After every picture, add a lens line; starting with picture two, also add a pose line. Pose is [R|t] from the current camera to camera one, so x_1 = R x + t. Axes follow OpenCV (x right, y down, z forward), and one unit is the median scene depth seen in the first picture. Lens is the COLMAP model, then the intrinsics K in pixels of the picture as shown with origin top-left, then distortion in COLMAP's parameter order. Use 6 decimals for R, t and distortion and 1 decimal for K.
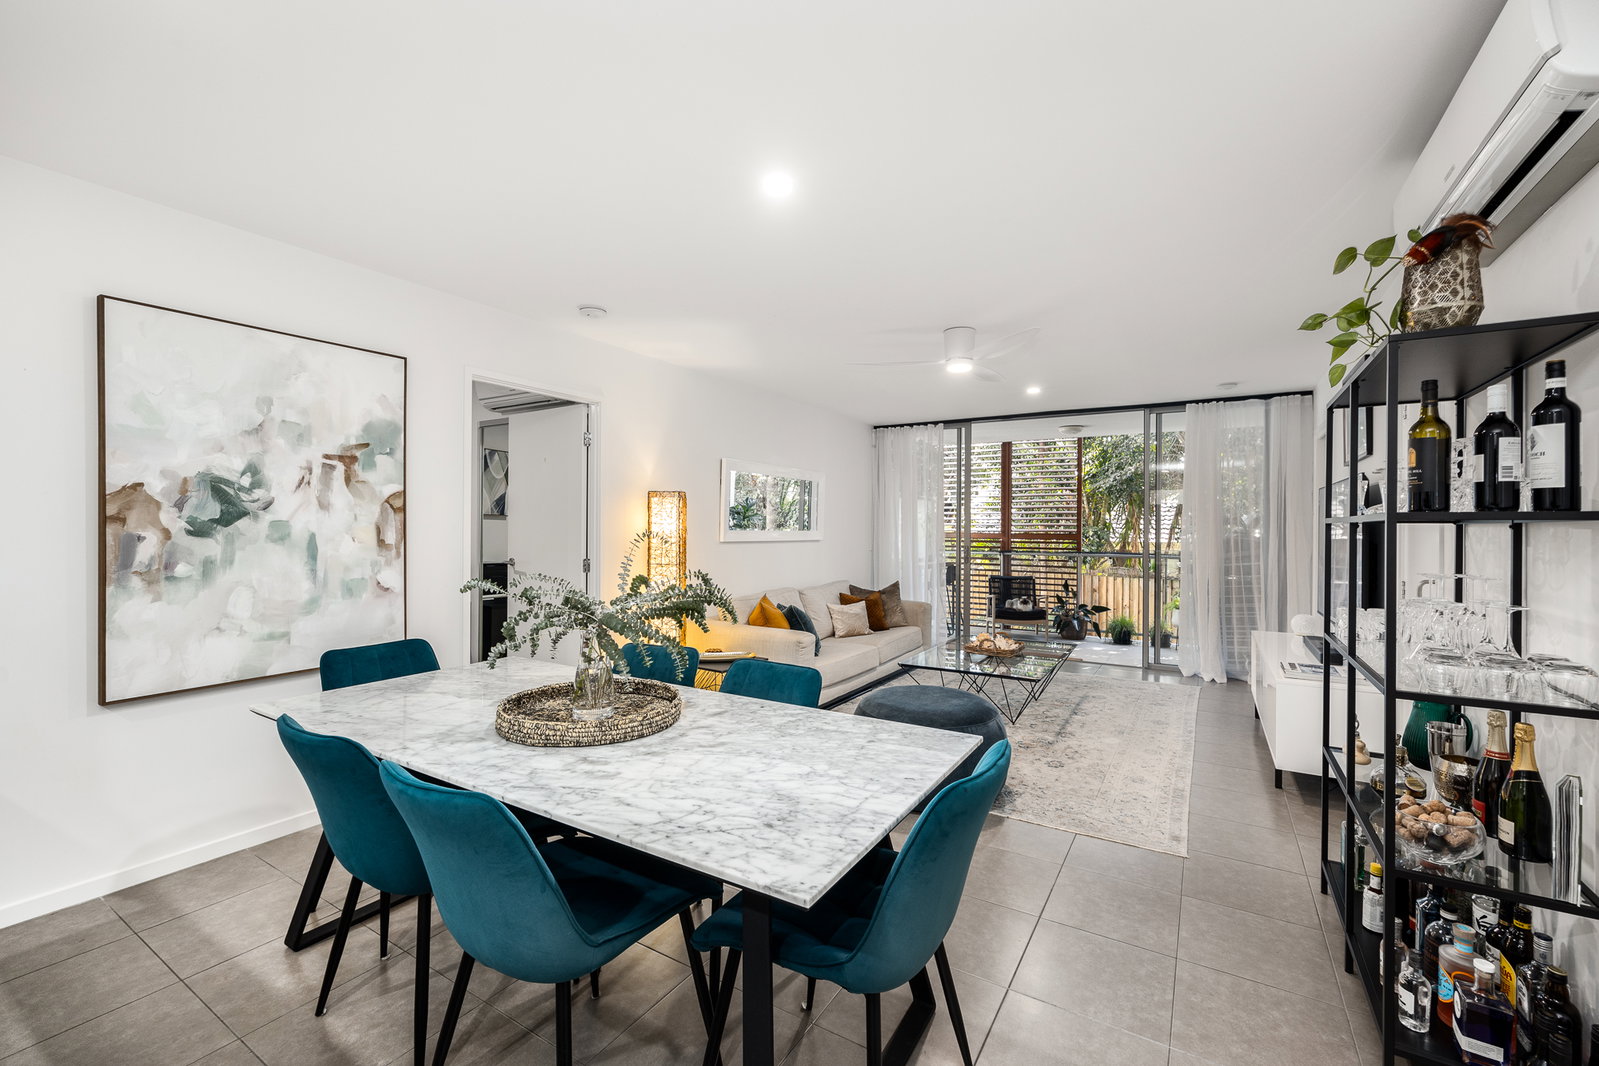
lens RADIAL K [[668.4, 0, 799.5], [0, 668.4, 533.0], [0, 0, 1]] dist [0.007025, 0.000006]
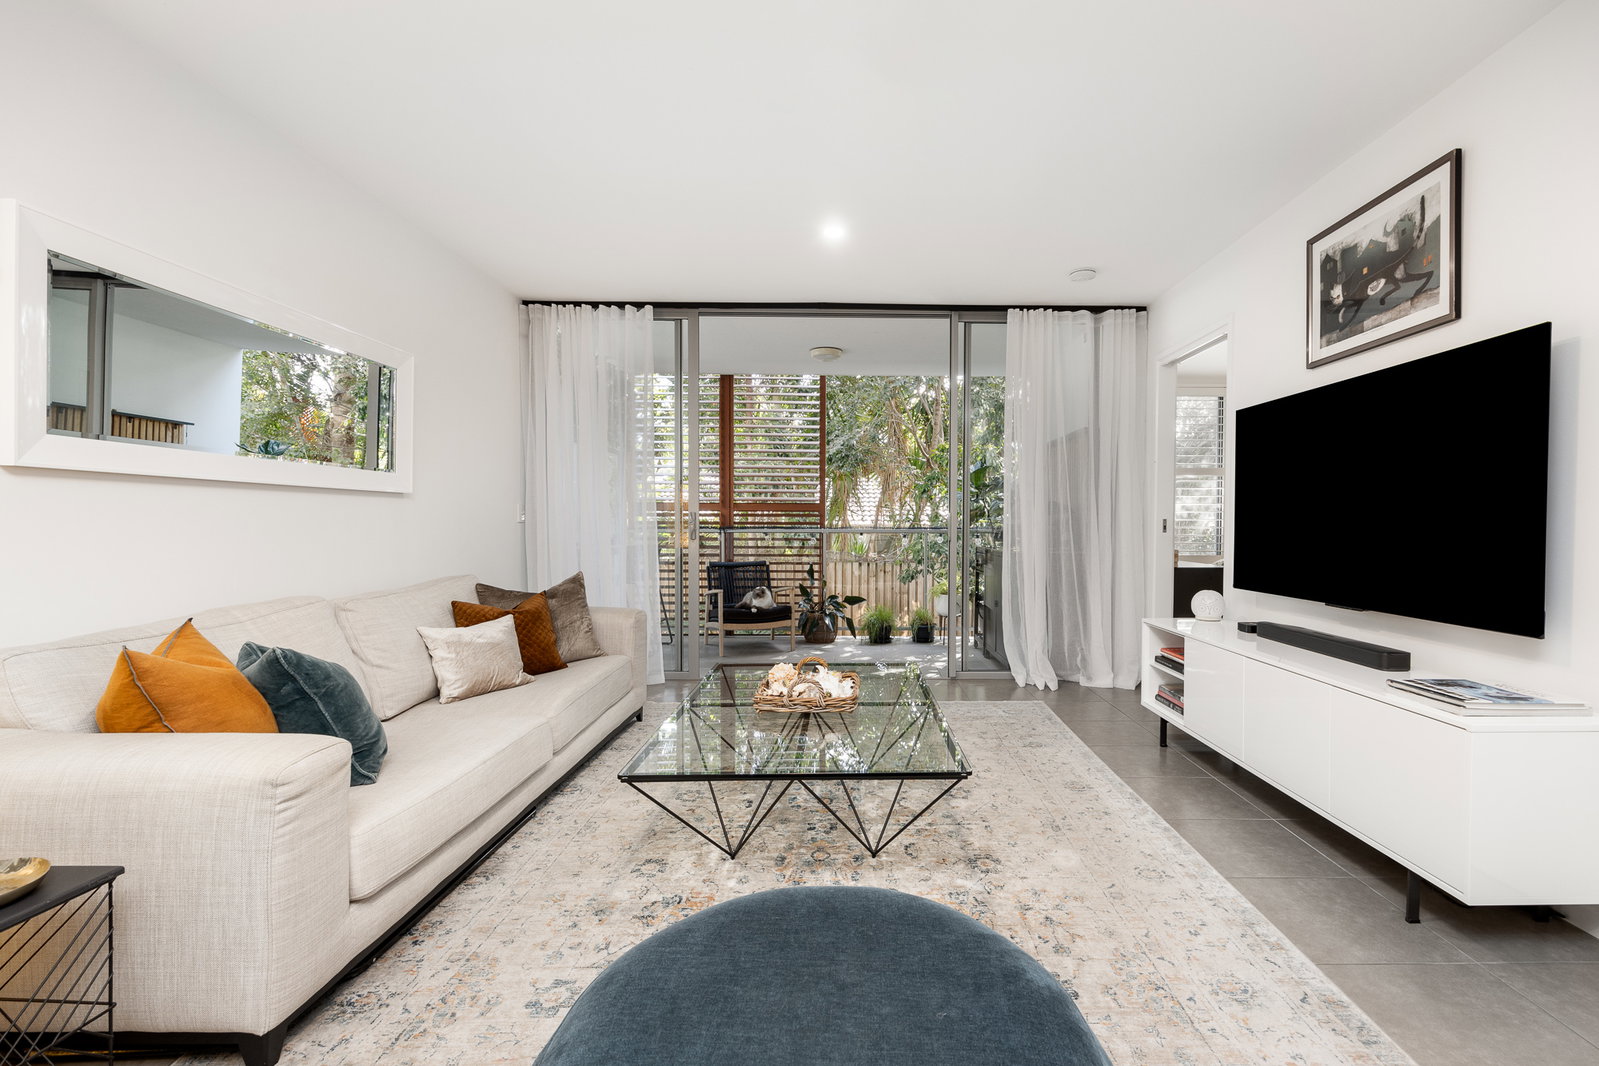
lens RADIAL K [[683.8, 0, 865.0], [0, 683.8, 538.0], [0, 0, 1]] dist [0.011605, 0.000086]
pose [[0.832086, -0.013549, 0.554480, 0.030075], [0.004930, 0.999843, 0.017033, 0.032674], [-0.554624, -0.011439, 0.832022, 0.380834]]
